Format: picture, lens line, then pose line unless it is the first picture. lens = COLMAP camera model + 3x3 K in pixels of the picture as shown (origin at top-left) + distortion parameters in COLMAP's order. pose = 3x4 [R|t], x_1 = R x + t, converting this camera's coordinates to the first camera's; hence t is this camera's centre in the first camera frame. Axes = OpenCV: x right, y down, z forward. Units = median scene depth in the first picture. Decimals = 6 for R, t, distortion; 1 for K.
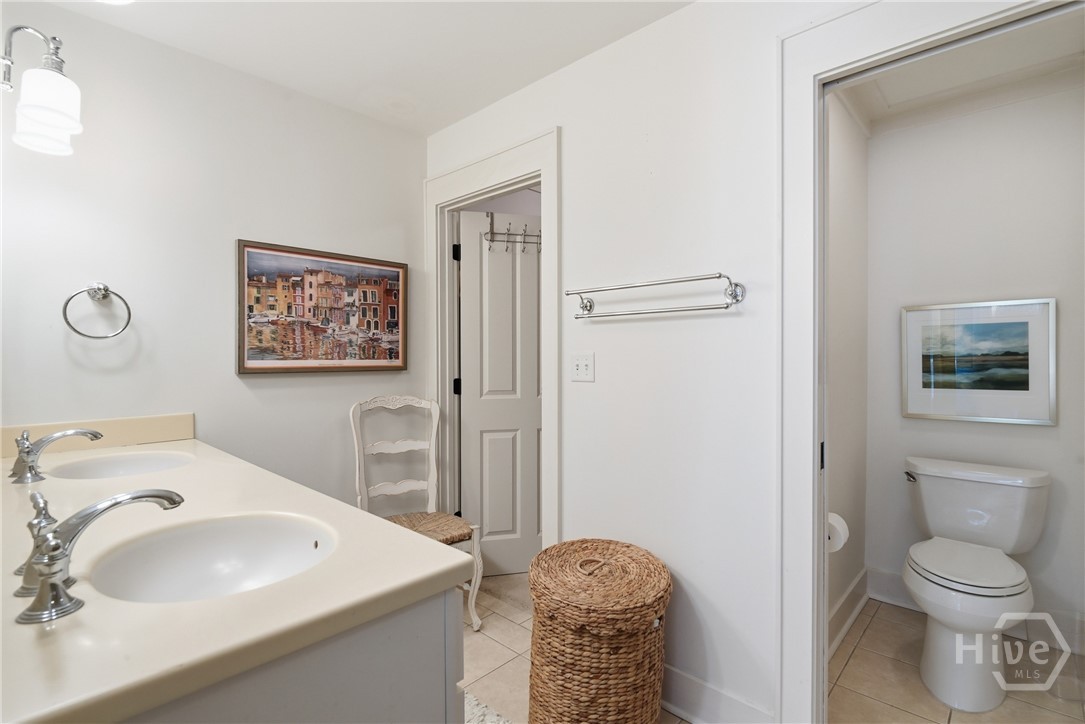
lens RADIAL K [[513.1, 0, 546.1], [0, 513.1, 357.5], [0, 0, 1]] dist [-0.006748, -0.000358]
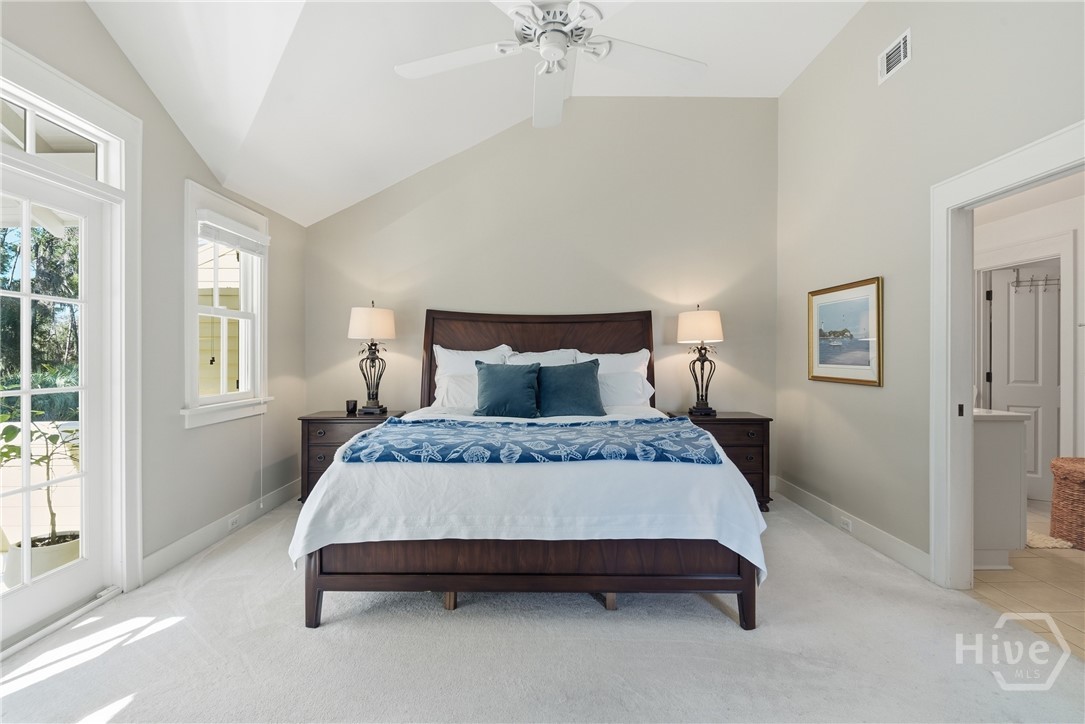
lens RADIAL K [[513.1, 0, 546.1], [0, 513.1, 357.5], [0, 0, 1]] dist [-0.006748, -0.000358]
pose [[0.692450, 0.002787, -0.721461, 0.023234], [-0.003764, 0.999993, 0.000250, -0.001435], [0.721456, 0.002542, 0.692455, -1.152059]]
